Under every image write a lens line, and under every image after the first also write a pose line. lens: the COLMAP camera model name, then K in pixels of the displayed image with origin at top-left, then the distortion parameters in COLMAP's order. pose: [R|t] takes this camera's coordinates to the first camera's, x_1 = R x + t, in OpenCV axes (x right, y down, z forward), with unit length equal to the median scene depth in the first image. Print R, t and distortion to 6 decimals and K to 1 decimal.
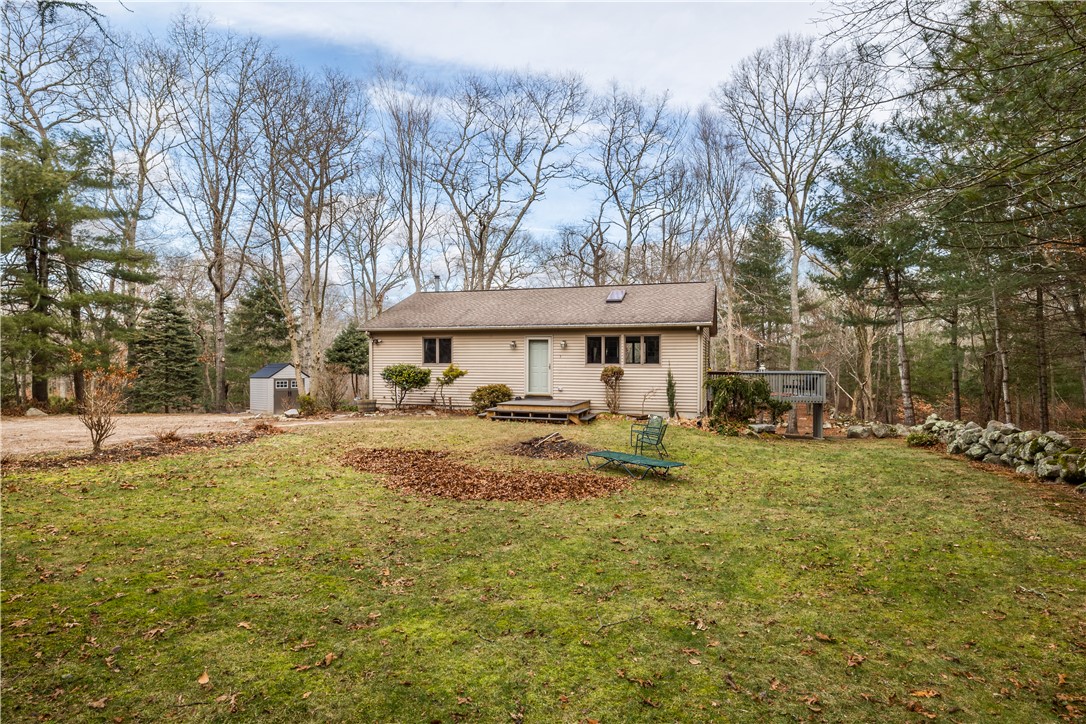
lens RADIAL K [[604.7, 0, 543.0], [0, 604.7, 362.0], [0, 0, 1]] dist [-0.020010, 0.000237]
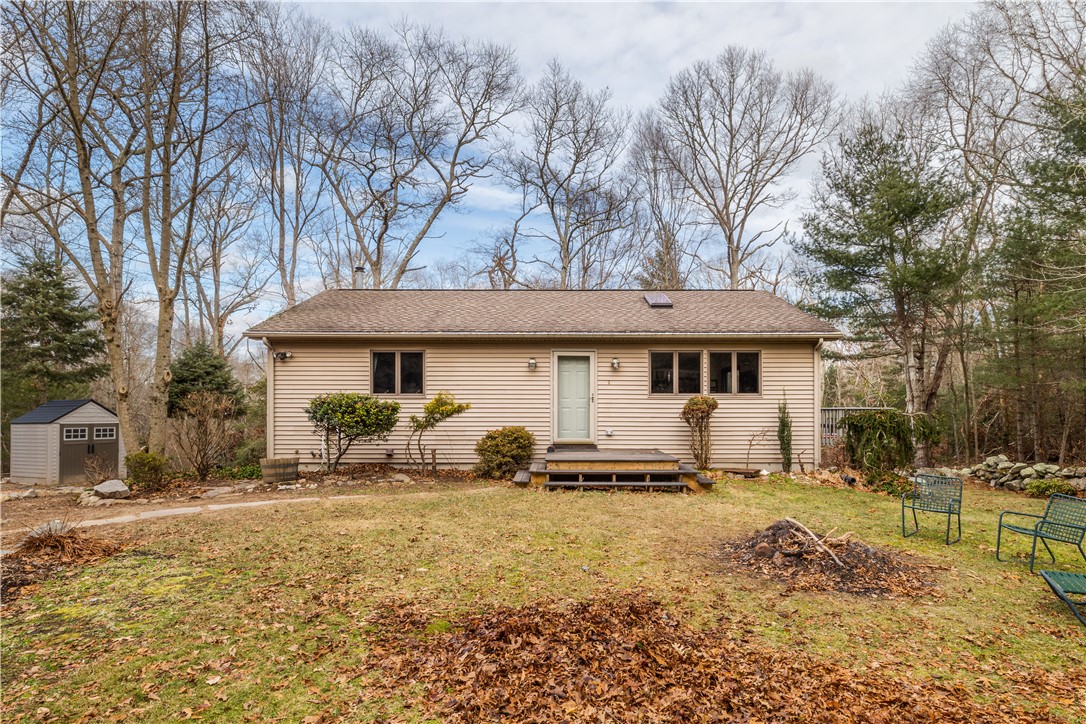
lens RADIAL K [[561.9, 0, 543.9], [0, 561.9, 403.2], [0, 0, 1]] dist [-0.004090, -0.001023]
pose [[0.953746, 0.001530, 0.300611, -0.212550], [0.002327, 0.999919, -0.012474, 0.019773], [-0.300606, 0.012597, 0.953665, 0.441898]]
